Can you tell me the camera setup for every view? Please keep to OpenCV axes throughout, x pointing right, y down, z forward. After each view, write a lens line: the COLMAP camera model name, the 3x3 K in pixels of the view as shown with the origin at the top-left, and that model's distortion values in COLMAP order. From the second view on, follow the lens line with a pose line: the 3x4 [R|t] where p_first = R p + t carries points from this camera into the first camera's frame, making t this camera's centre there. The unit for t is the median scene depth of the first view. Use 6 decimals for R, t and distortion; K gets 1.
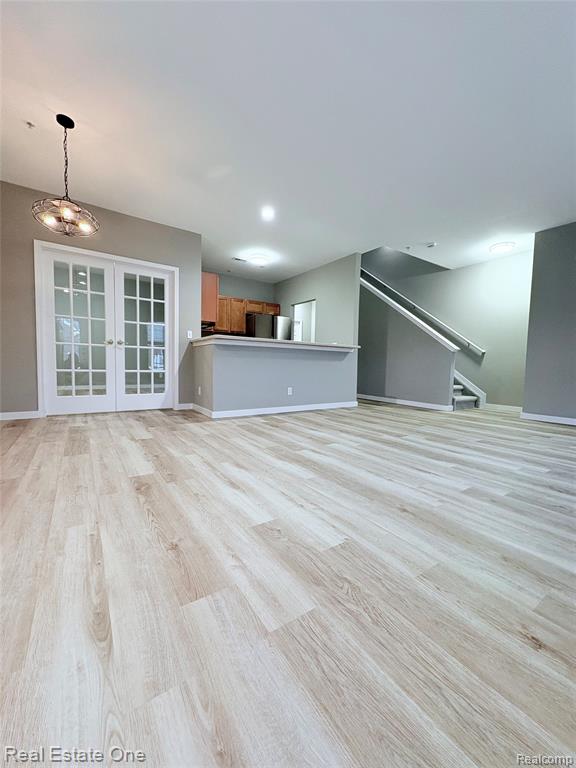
lens RADIAL K [[303.8, 0, 288.0], [0, 303.8, 384.0], [0, 0, 1]] dist [0.000732, 0.000090]
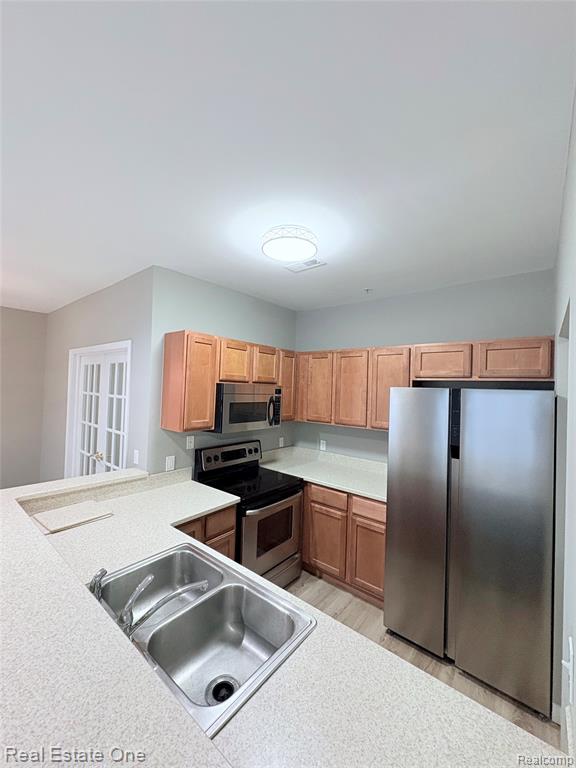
lens RADIAL K [[303.8, 0, 288.0], [0, 303.8, 384.0], [0, 0, 1]] dist [0.000732, 0.000090]
pose [[0.286007, -0.031644, -0.957705, 0.267780], [-0.086526, 0.994519, -0.058700, -0.308100], [0.954313, 0.099655, 0.281702, 1.191862]]
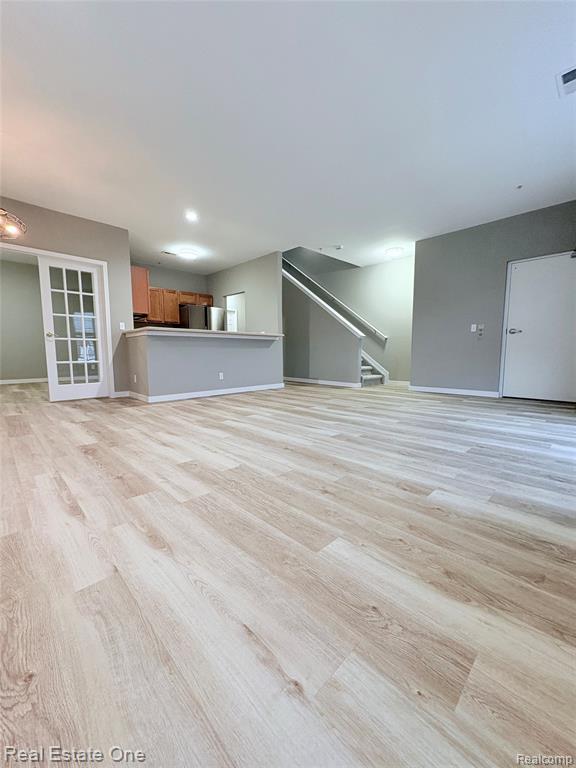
lens RADIAL K [[303.8, 0, 288.0], [0, 303.8, 384.0], [0, 0, 1]] dist [0.000732, 0.000090]
pose [[0.983313, -0.043982, 0.176523, 0.052313], [0.036850, 0.998374, 0.043480, 0.014181], [-0.178148, -0.036249, 0.983336, -0.160498]]
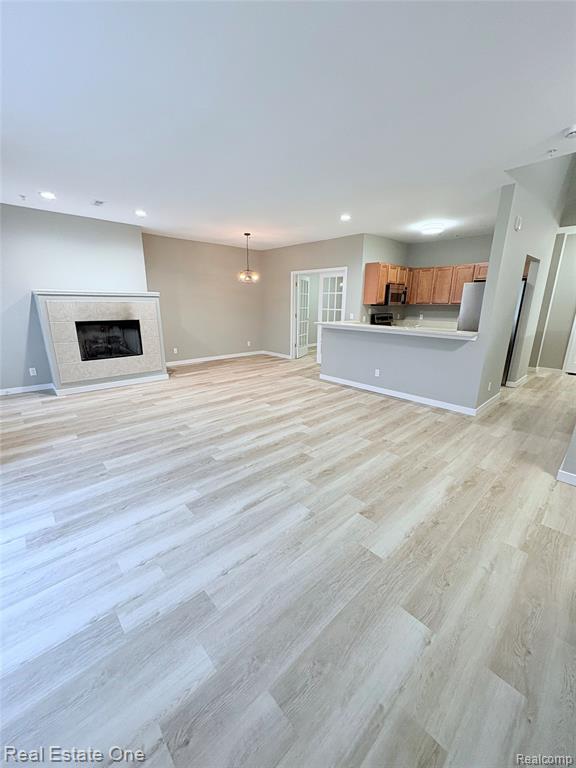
lens RADIAL K [[303.8, 0, 288.0], [0, 303.8, 384.0], [0, 0, 1]] dist [0.000732, 0.000090]
pose [[0.145505, 0.236245, -0.960738, 1.068012], [-0.069159, 0.971126, 0.228325, -0.172872], [0.986937, 0.033222, 0.157642, 0.566687]]
